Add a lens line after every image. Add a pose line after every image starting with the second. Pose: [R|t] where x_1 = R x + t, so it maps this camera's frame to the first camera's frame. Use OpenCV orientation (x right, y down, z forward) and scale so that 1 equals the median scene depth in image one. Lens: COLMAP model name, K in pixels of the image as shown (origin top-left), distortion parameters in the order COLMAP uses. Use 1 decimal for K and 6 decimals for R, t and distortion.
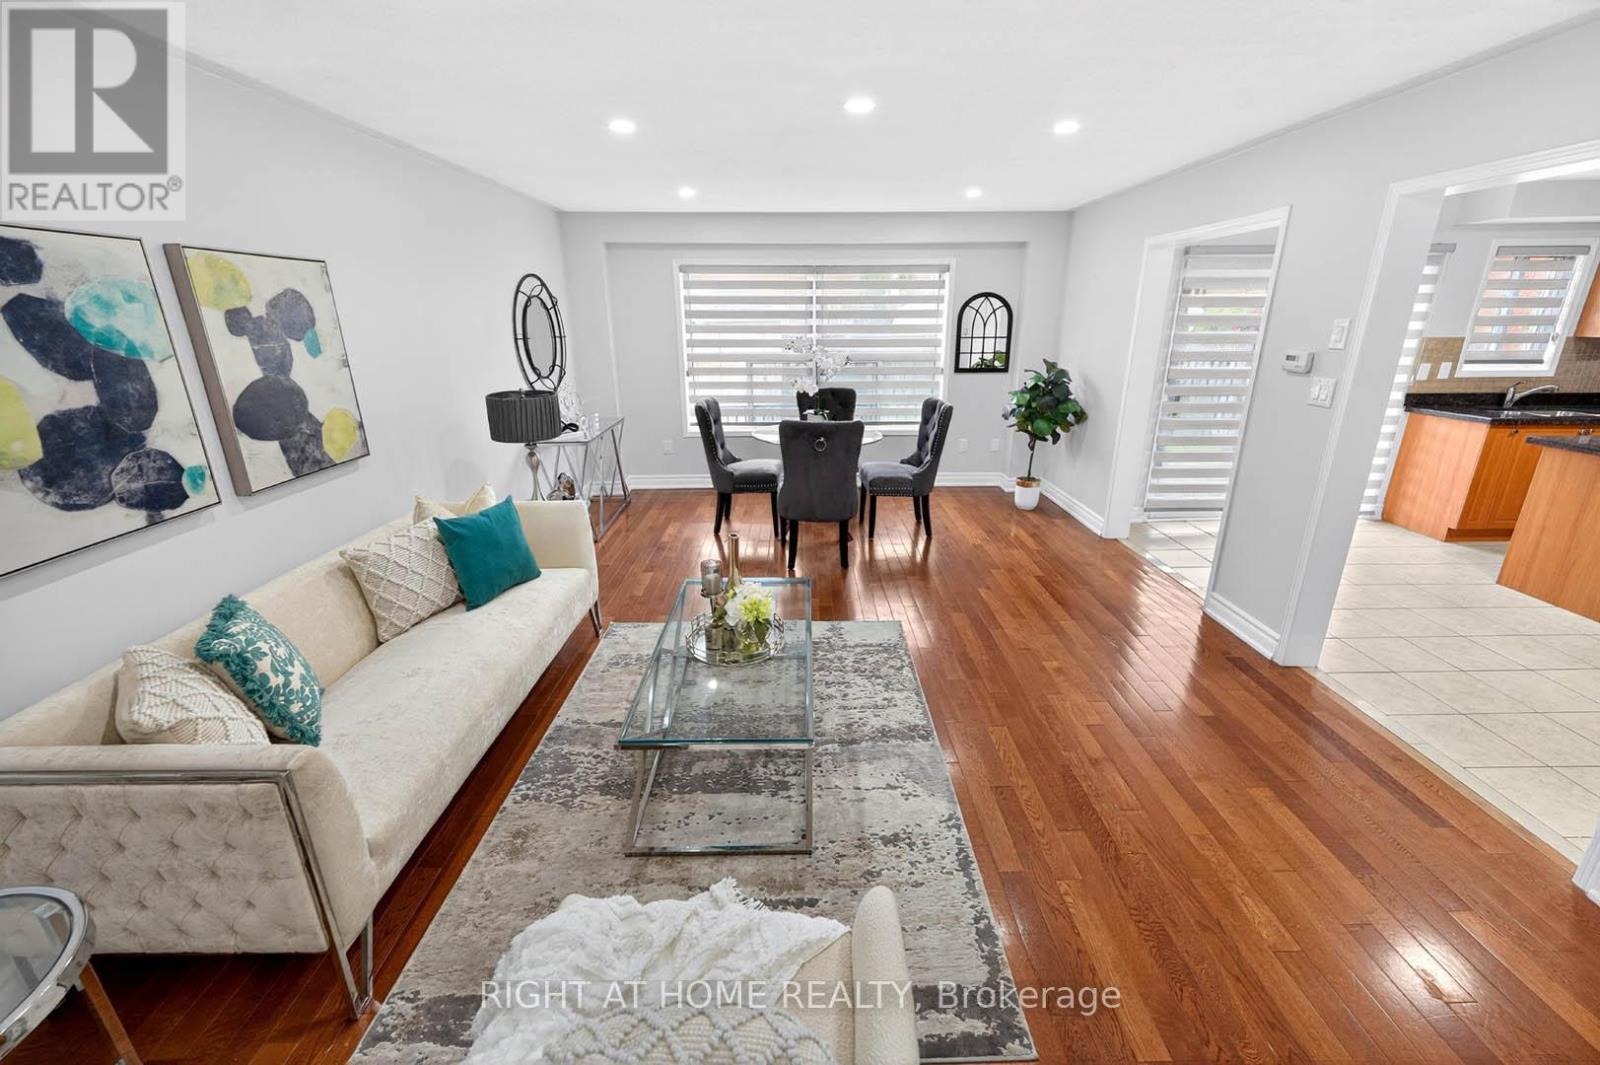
lens RADIAL K [[641.5, 0, 805.2], [0, 641.5, 519.3], [0, 0, 1]] dist [-0.005550, 0.000940]
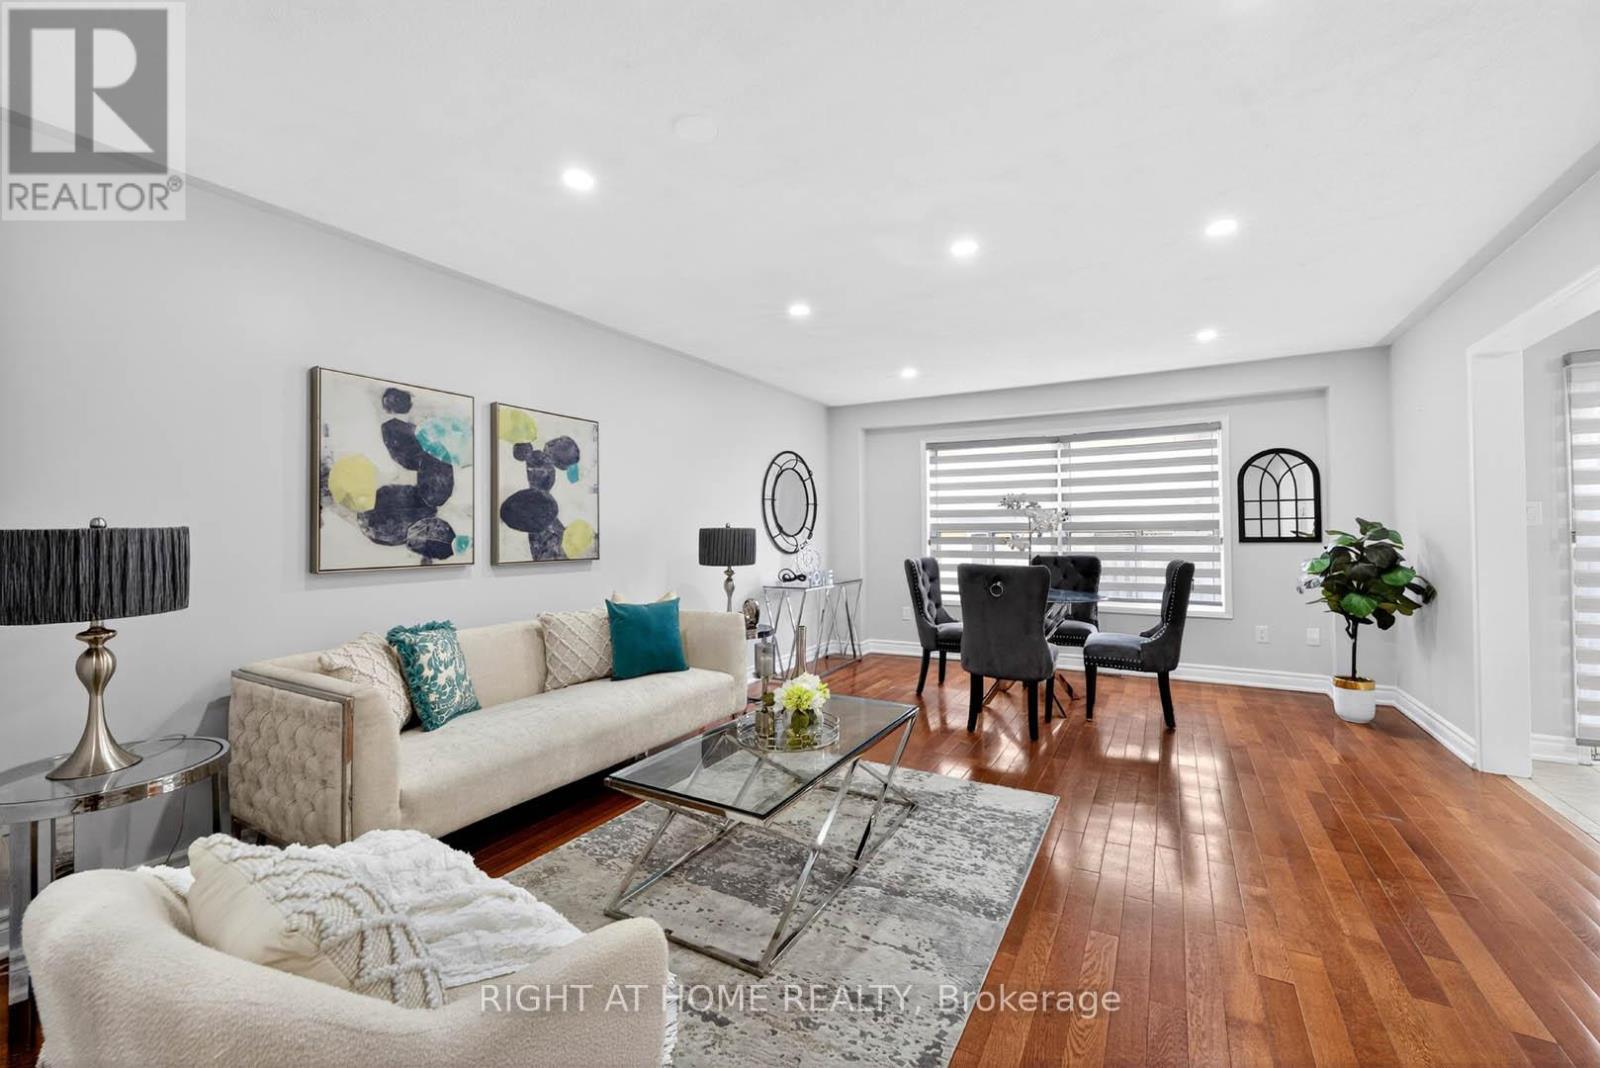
lens RADIAL K [[641.5, 0, 806.2], [0, 641.5, 519.0], [0, 0, 1]] dist [-0.005550, 0.000940]
pose [[0.864492, -0.010597, -0.502535, 0.352891], [-0.153003, 0.946787, -0.283170, 0.130691], [0.478794, 0.321688, 0.816868, 0.107137]]
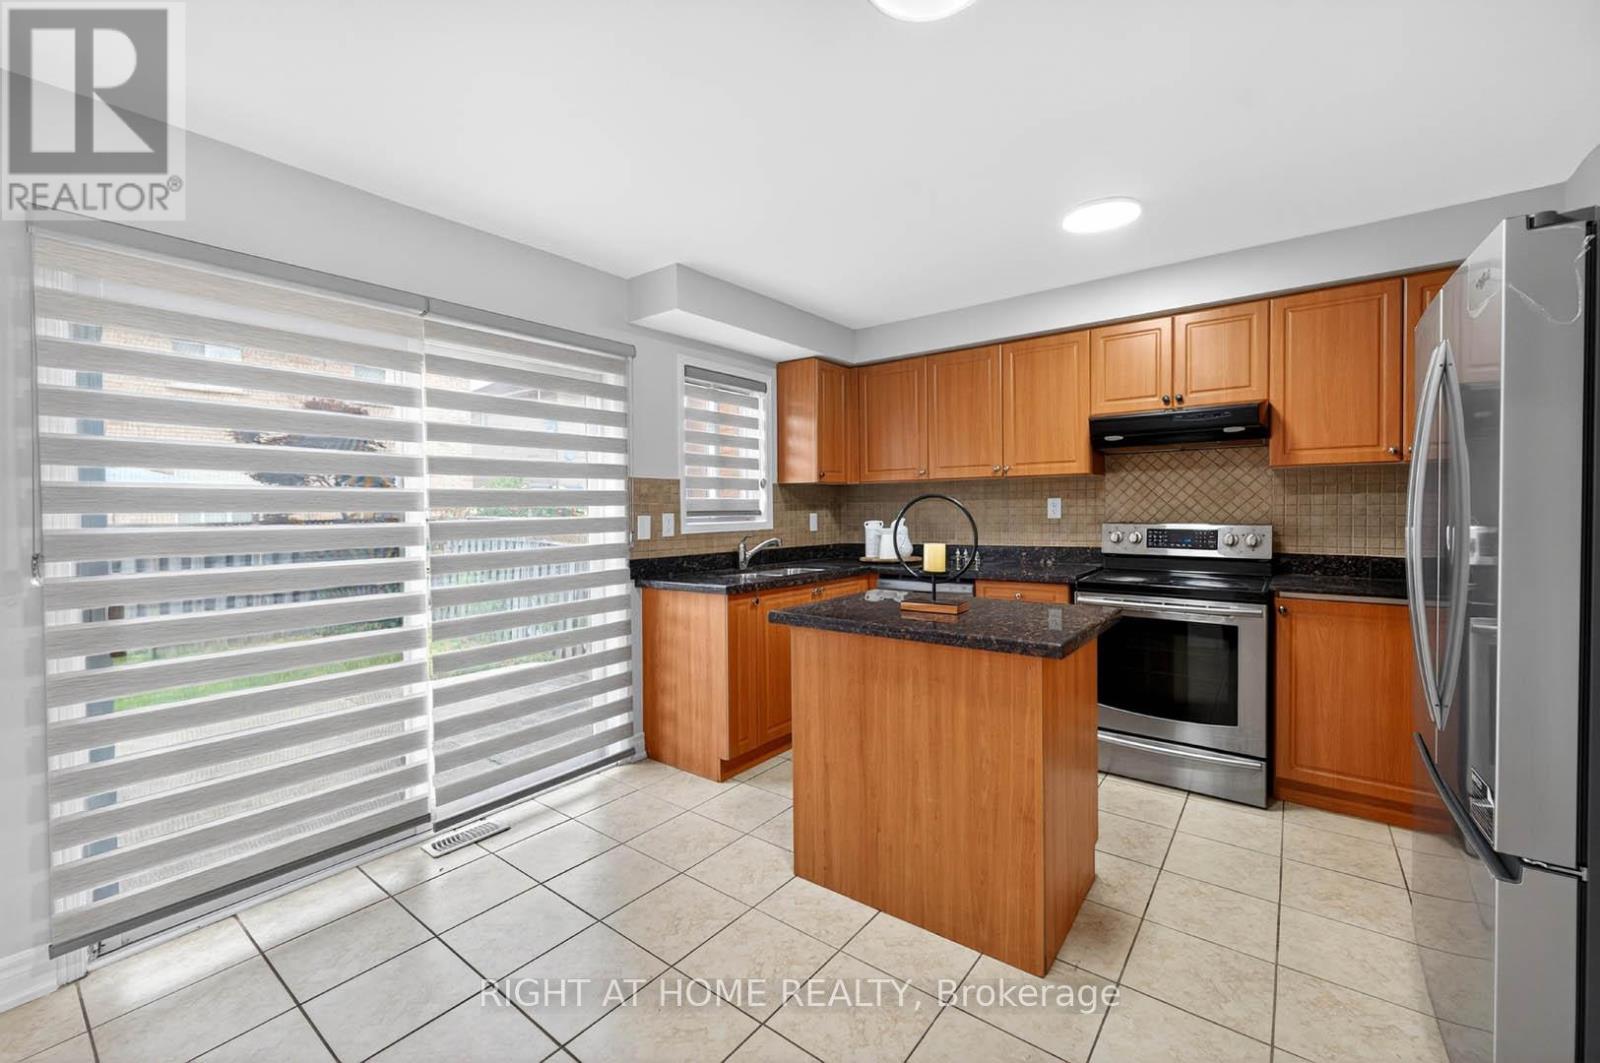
lens RADIAL K [[641.5, 0, 807.5], [0, 641.5, 517.6], [0, 0, 1]] dist [-0.005550, 0.000940]
pose [[0.614425, -0.010938, 0.788900, 0.943156], [0.249740, 0.951185, -0.181319, -0.131199], [-0.748406, 0.308427, 0.587164, 0.820658]]
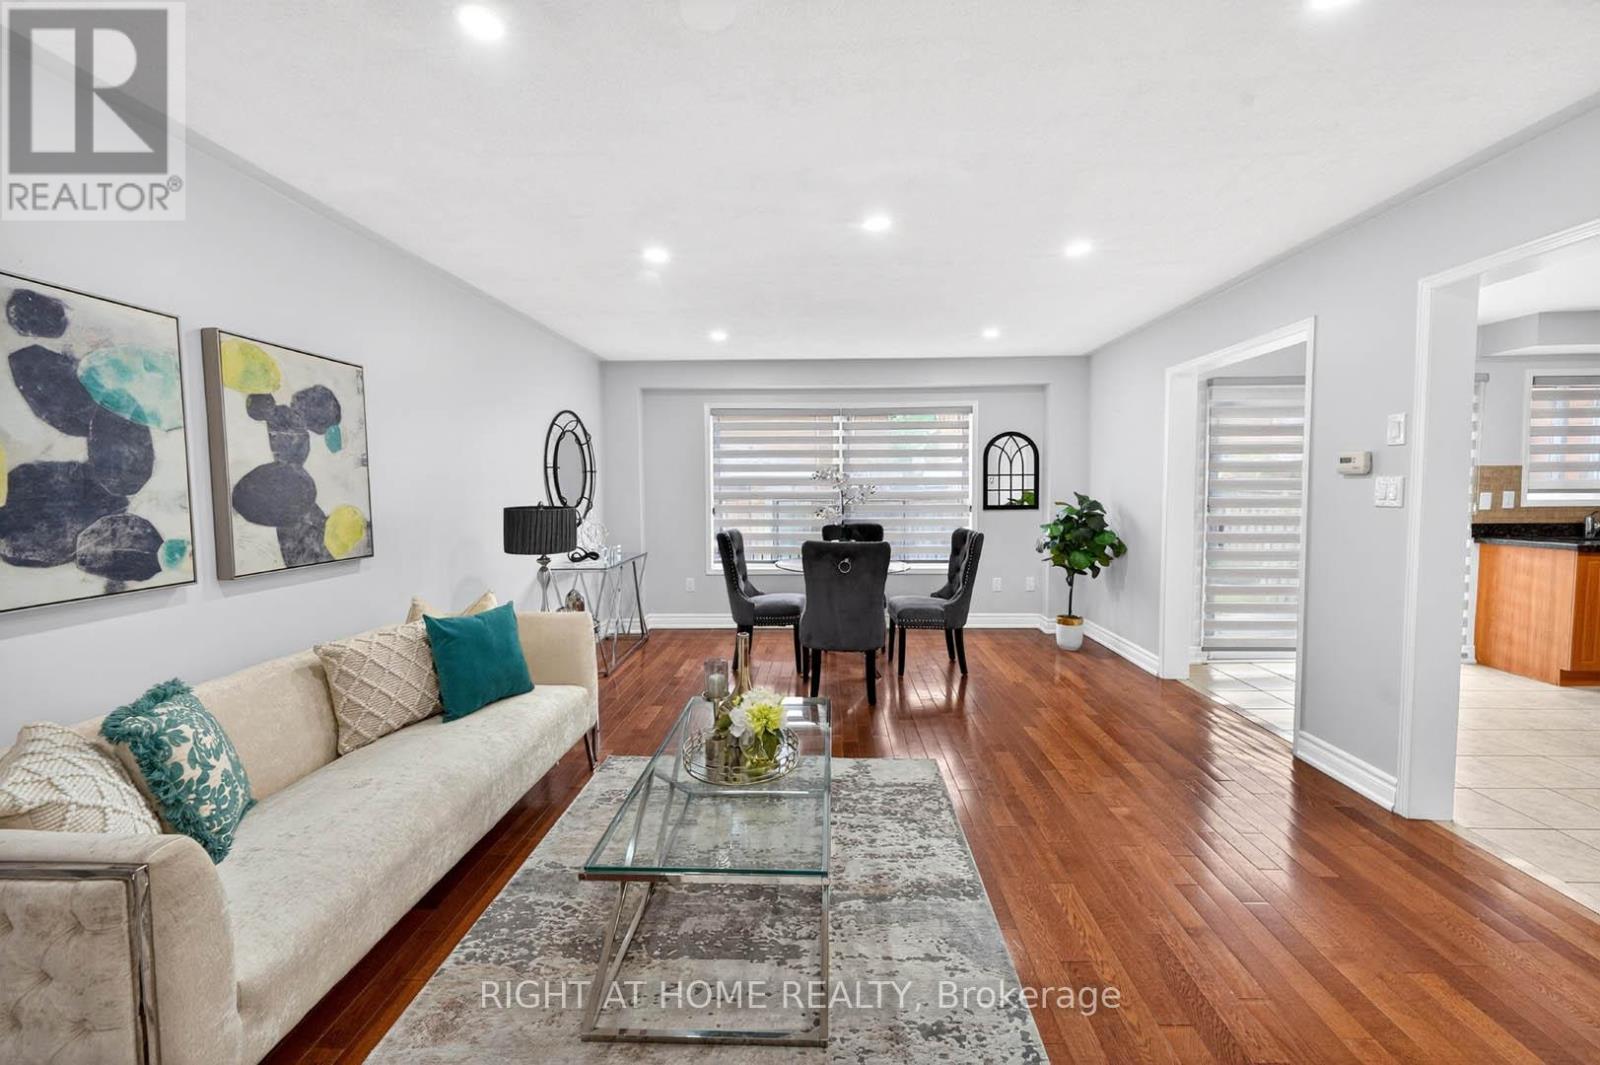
lens RADIAL K [[641.5, 0, 805.5], [0, 641.5, 519.5], [0, 0, 1]] dist [-0.005550, 0.000940]
pose [[0.998918, 0.001295, -0.046490, 0.013943], [-0.013063, 0.967185, -0.253736, 0.083605], [0.044636, 0.254069, 0.966156, 0.086934]]
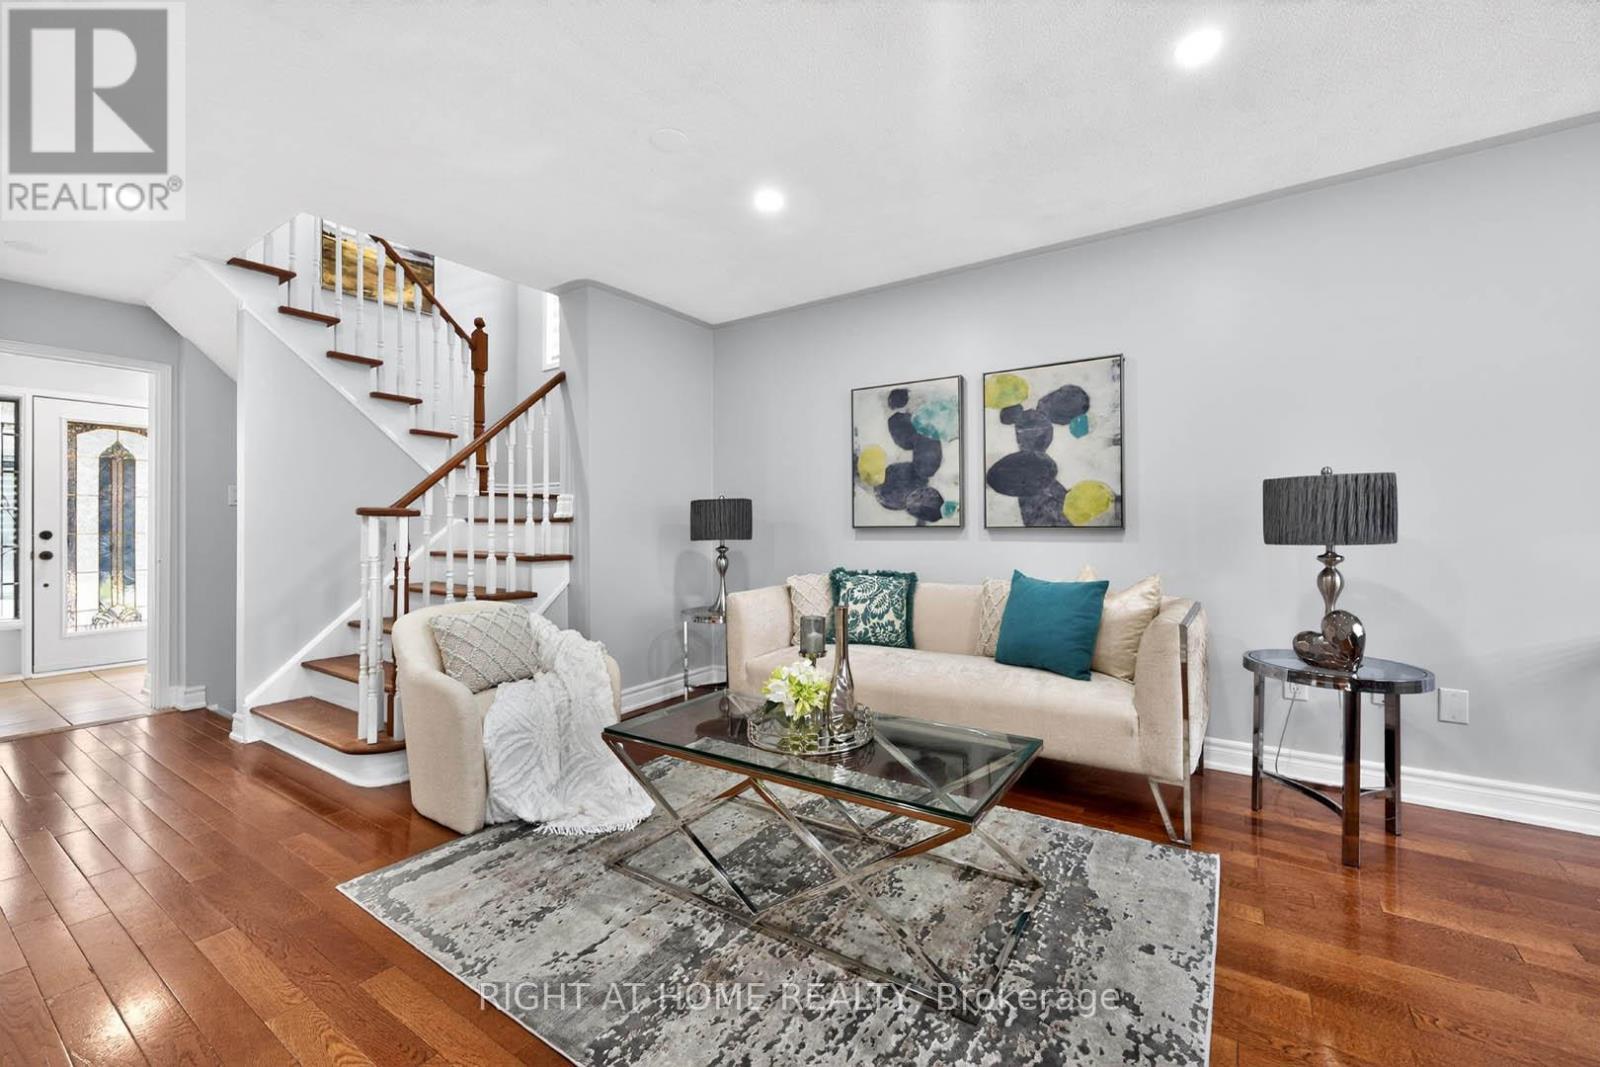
lens RADIAL K [[641.5, 0, 814.6], [0, 641.5, 516.9], [0, 0, 1]] dist [-0.005550, 0.000940]
pose [[-0.555759, 0.000718, -0.831343, 0.471237], [-0.244898, 0.955485, 0.164541, -0.169363], [0.794454, 0.295039, -0.530843, 1.173055]]
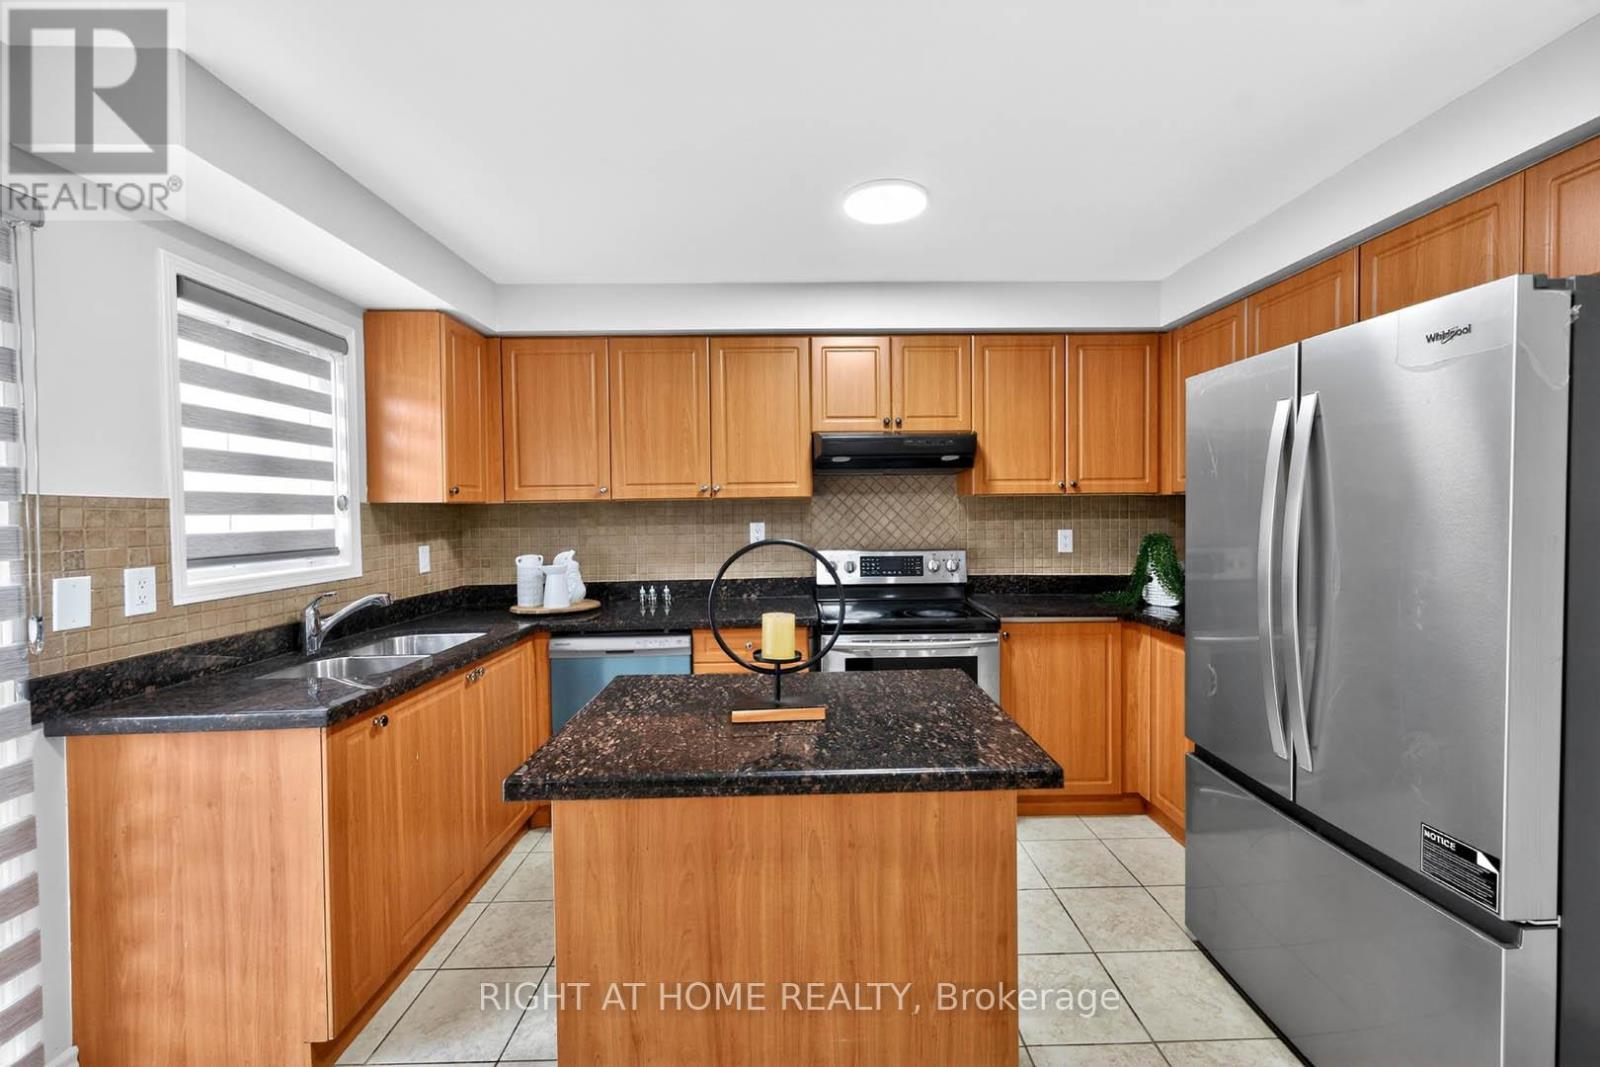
lens RADIAL K [[641.5, 0, 810.5], [0, 641.5, 522.5], [0, 0, 1]] dist [-0.005550, 0.000940]
pose [[-0.009136, -0.010989, 0.999898, 1.142040], [0.321774, 0.946722, 0.013345, -0.272672], [-0.946772, 0.321863, -0.005113, 1.130102]]
